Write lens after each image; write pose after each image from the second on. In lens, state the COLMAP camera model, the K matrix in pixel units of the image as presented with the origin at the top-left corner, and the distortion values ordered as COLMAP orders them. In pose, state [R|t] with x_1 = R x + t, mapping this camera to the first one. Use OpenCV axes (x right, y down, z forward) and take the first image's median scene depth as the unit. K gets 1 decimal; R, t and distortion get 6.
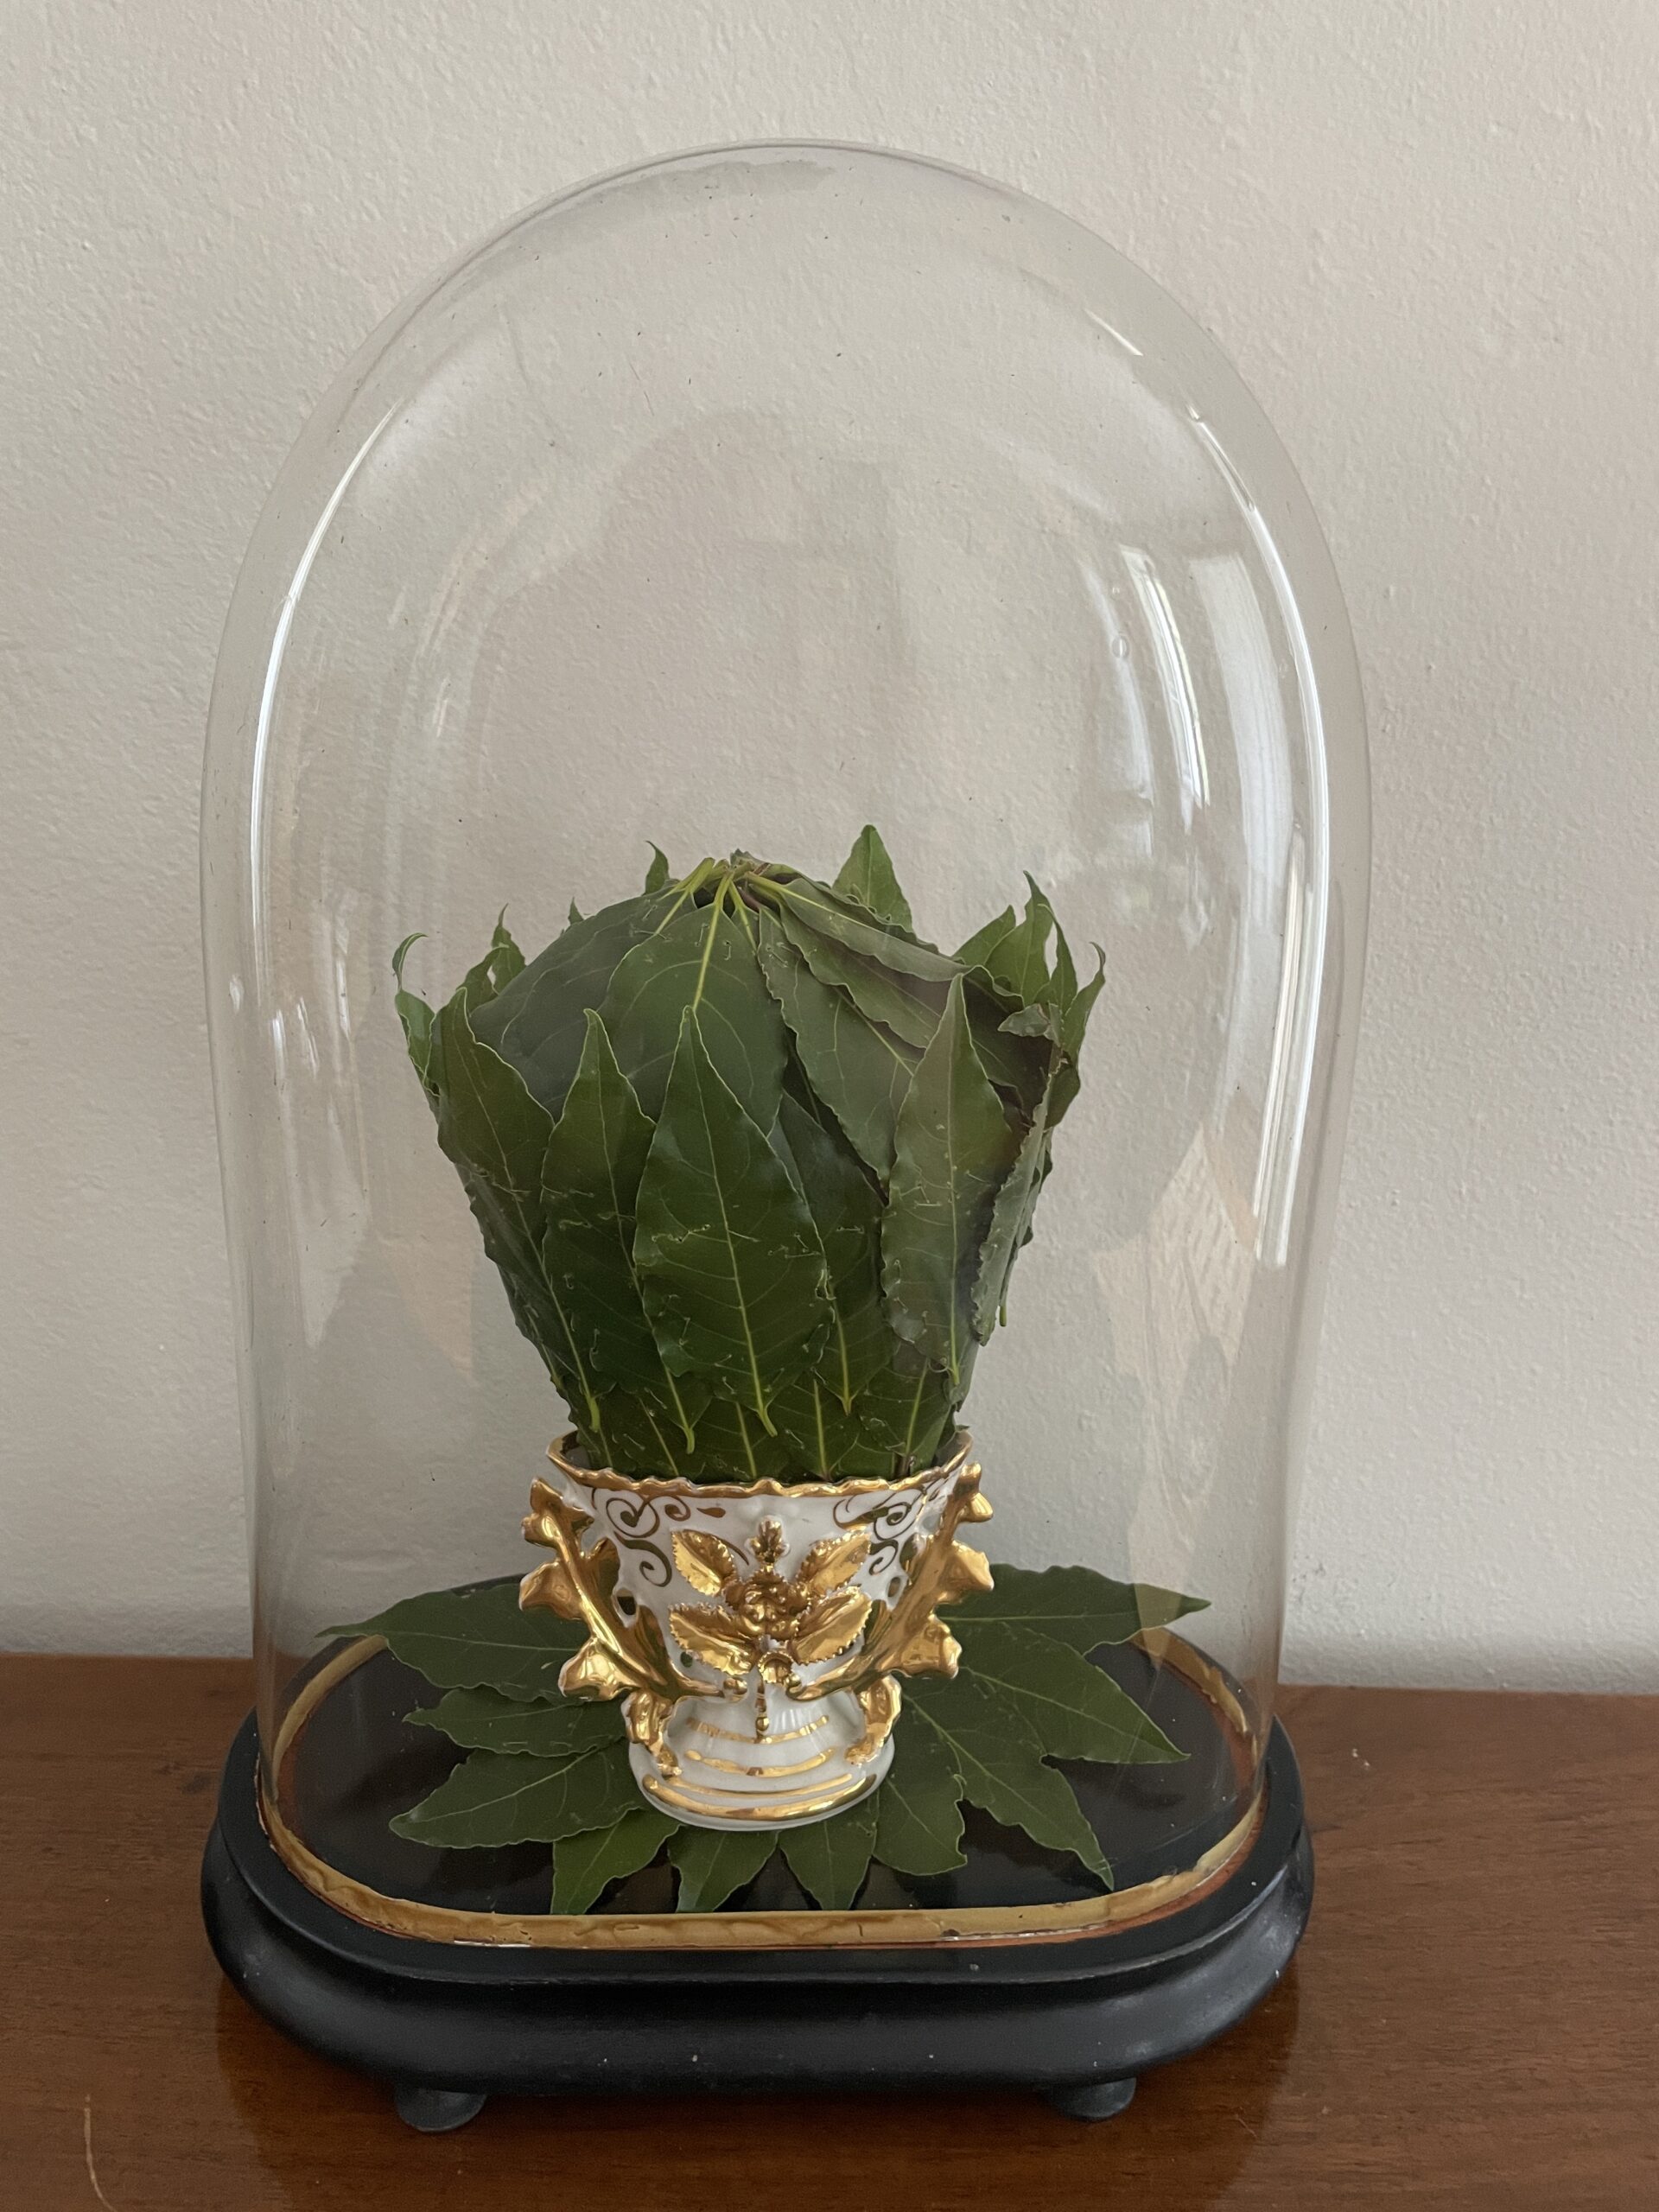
lens RADIAL K [[1704.8, 0, 852.3], [0, 1704.8, 1083.8], [0, 0, 1]] dist [0.052638, -0.107399]
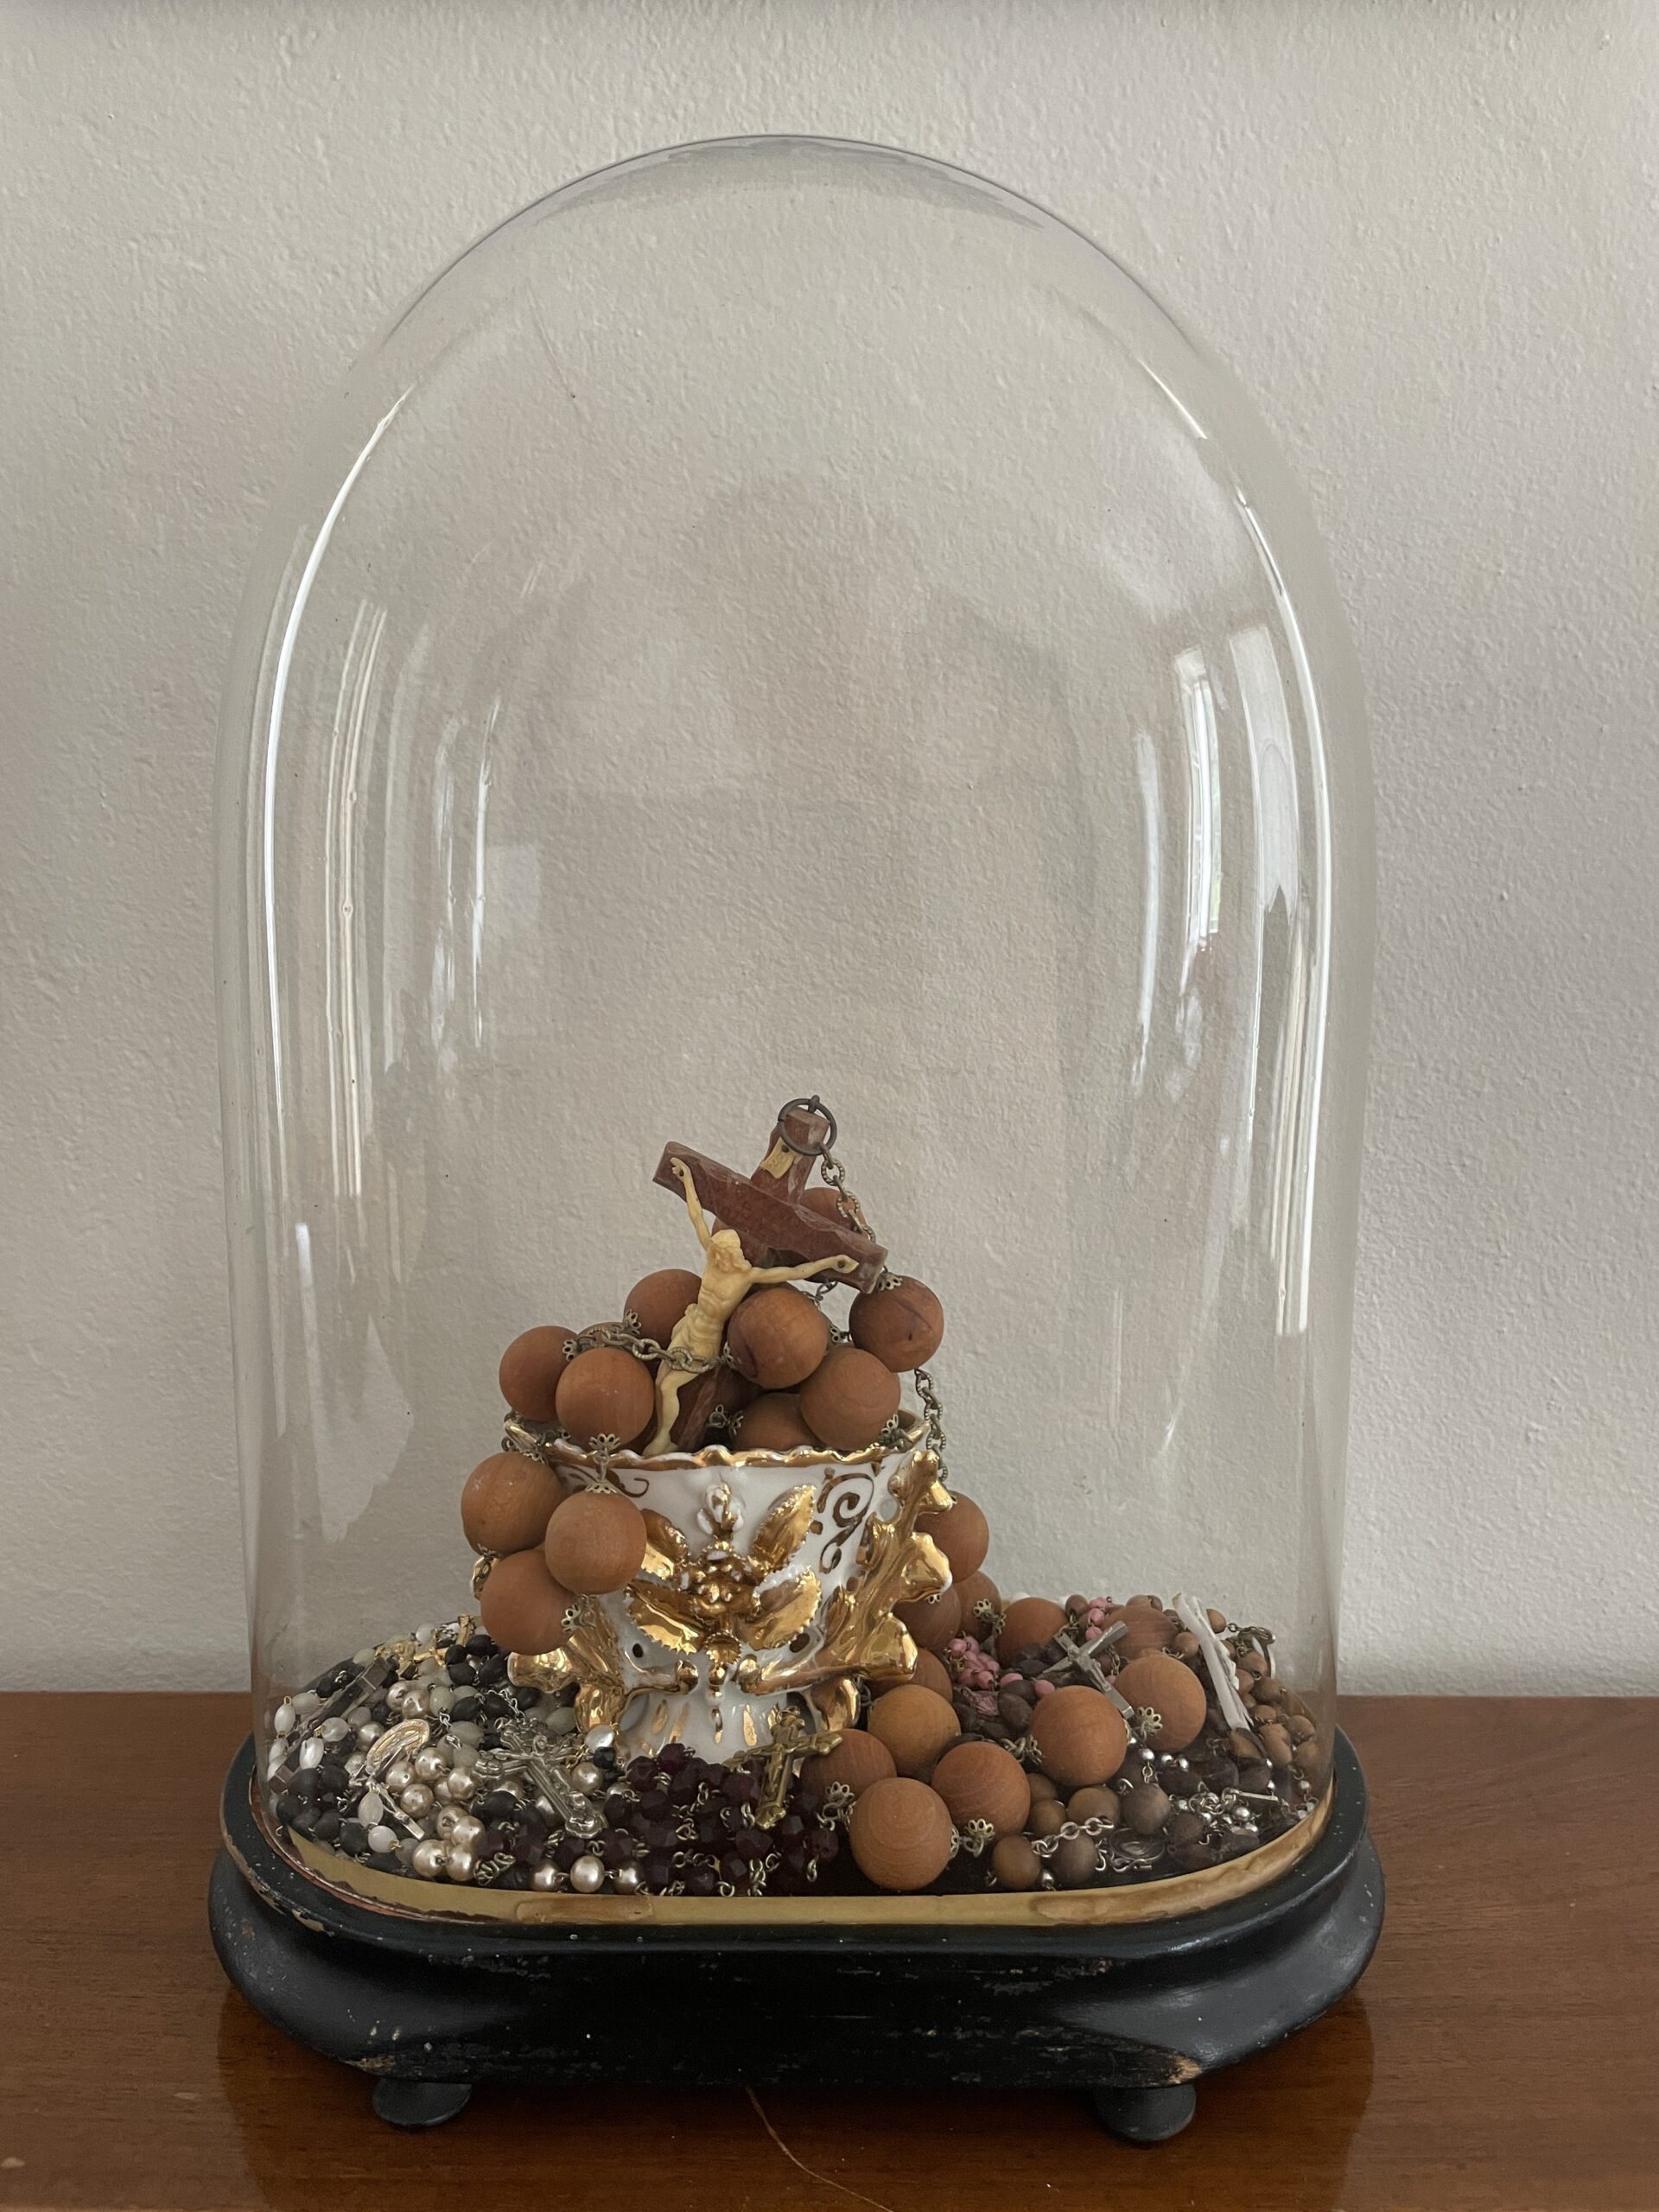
lens RADIAL K [[1704.8, 0, 822.3], [0, 1704.8, 1090.5], [0, 0, 1]] dist [0.052638, -0.107399]
pose [[0.999791, -0.020440, 0.000911, -0.329394], [0.020398, 0.992366, -0.121633, 0.129570], [0.001583, 0.121626, 0.992575, -0.038496]]
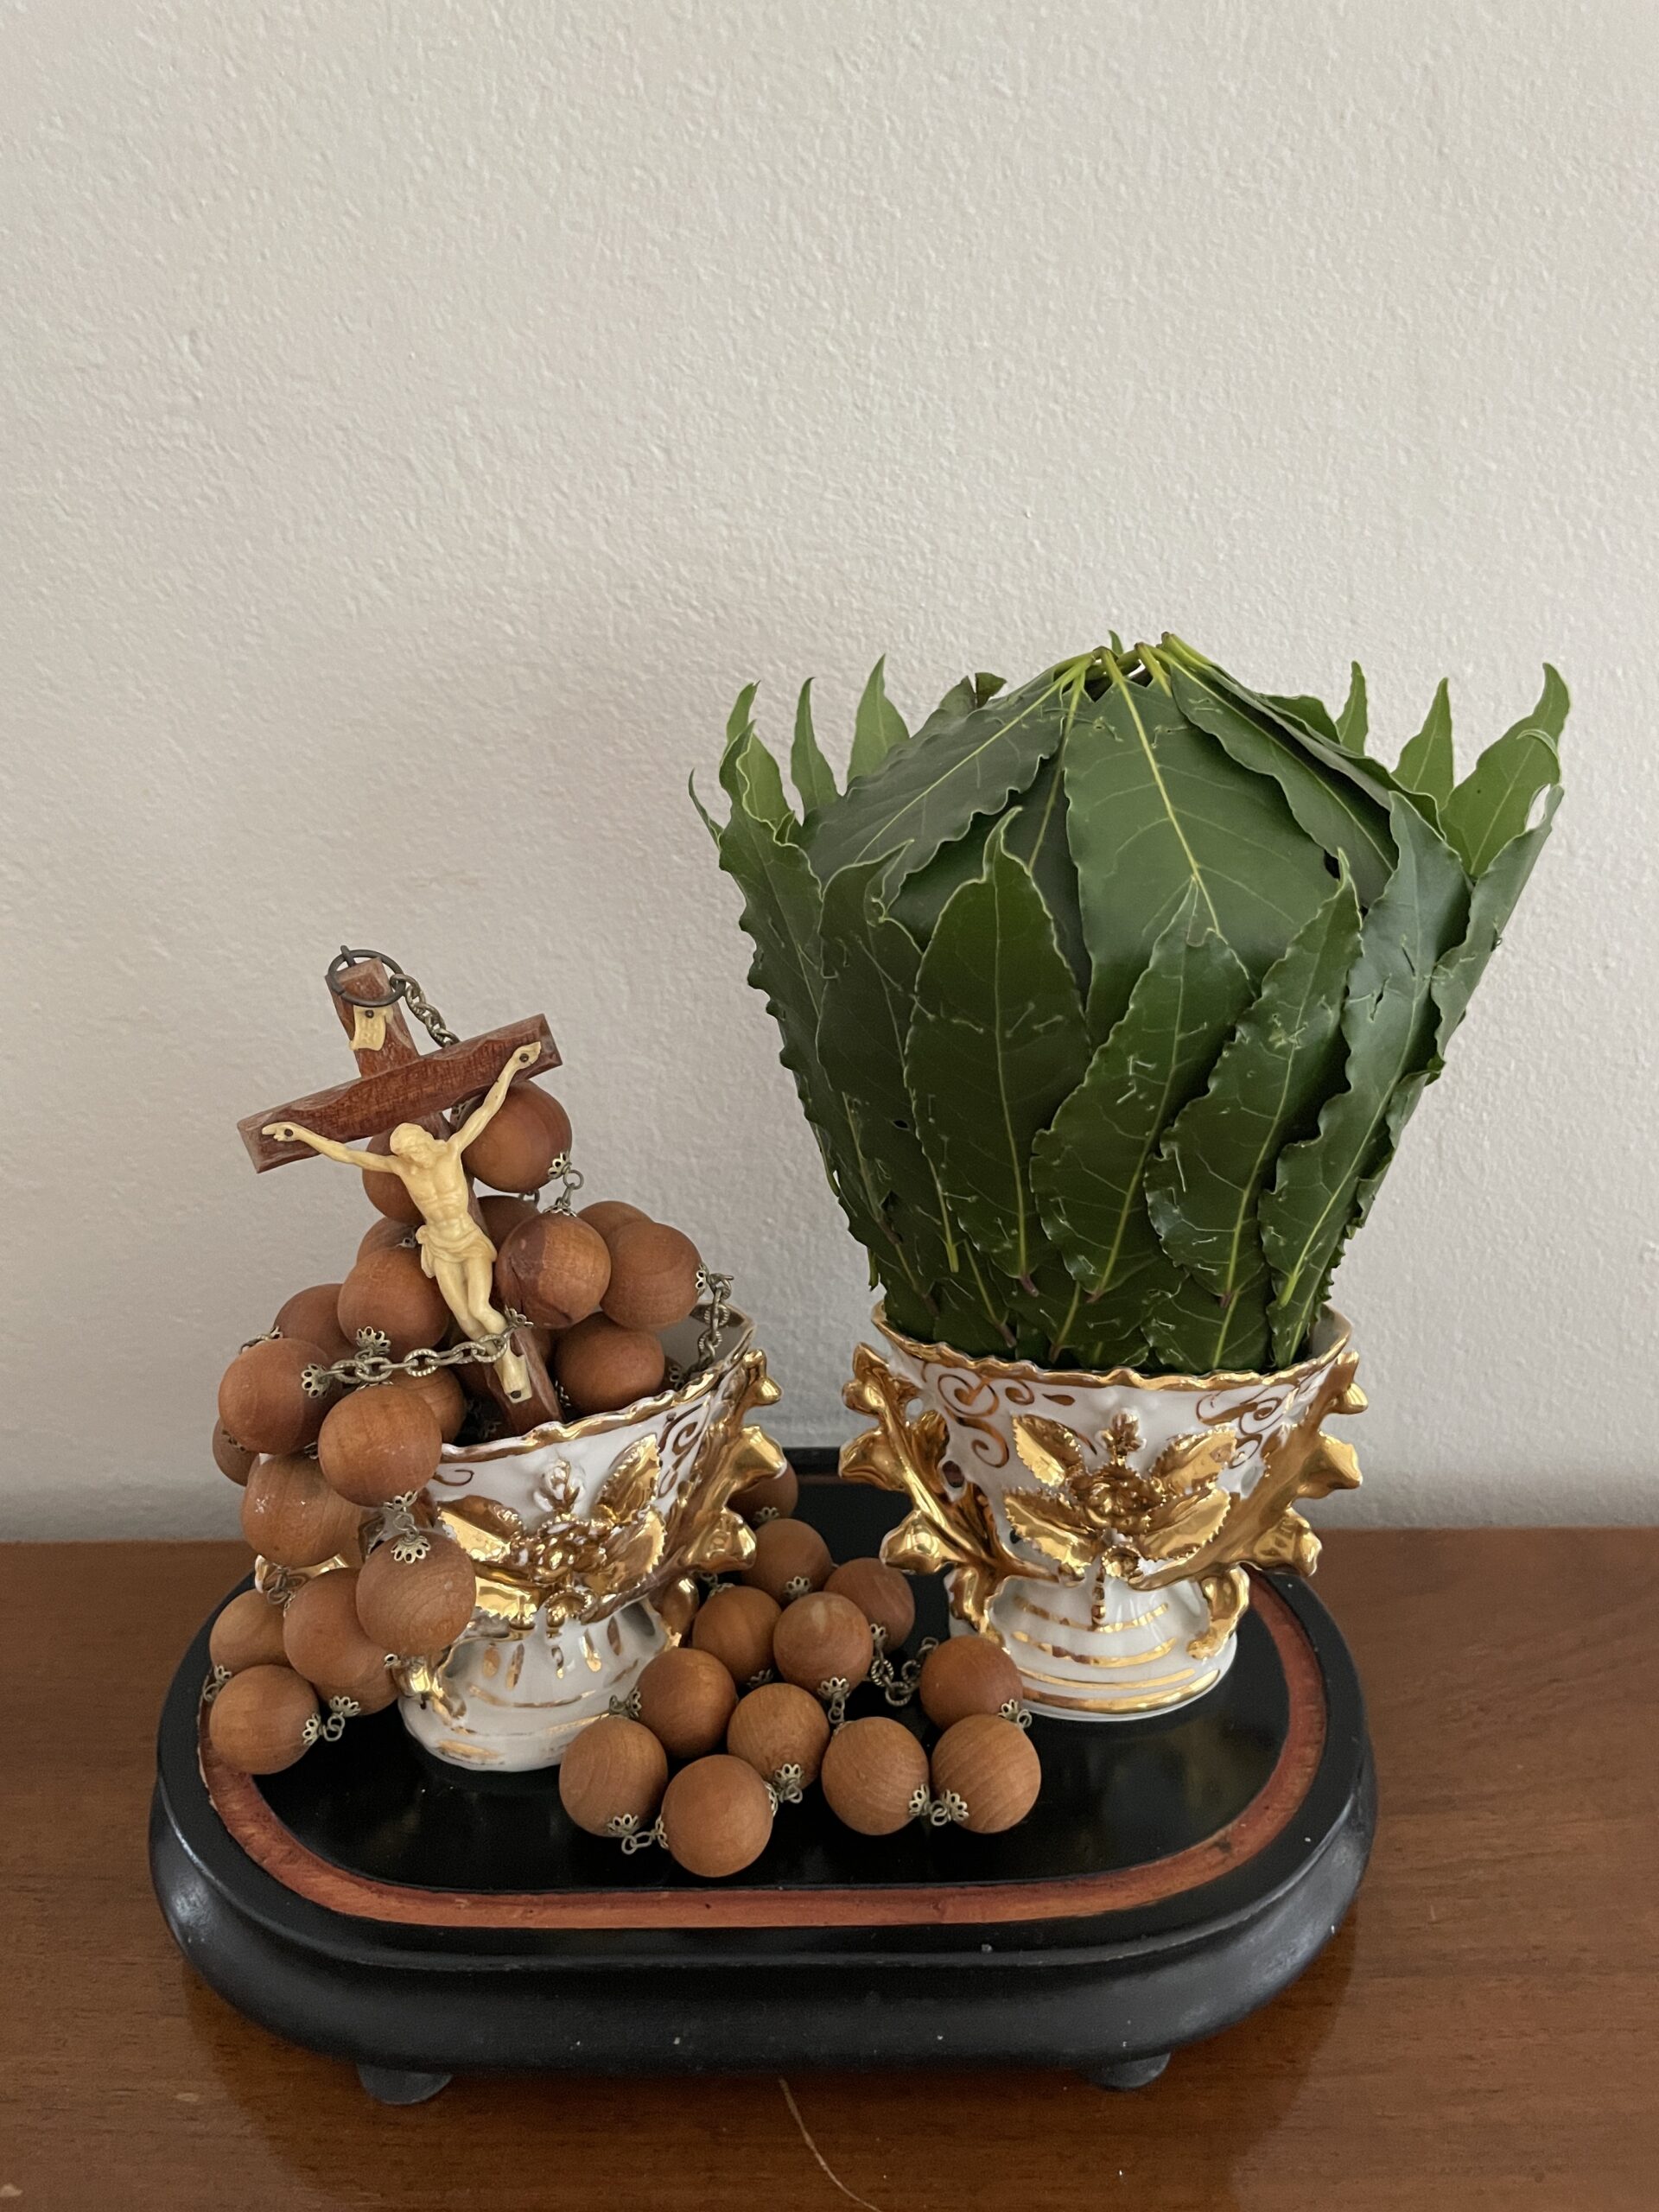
lens RADIAL K [[1704.8, 0, 825.7], [0, 1704.8, 1089.2], [0, 0, 1]] dist [0.052638, -0.107399]
pose [[0.999228, -0.036325, -0.014988, -0.326375], [0.038287, 0.985840, 0.163258, -0.060828], [0.008846, -0.163706, 0.986470, 0.144284]]
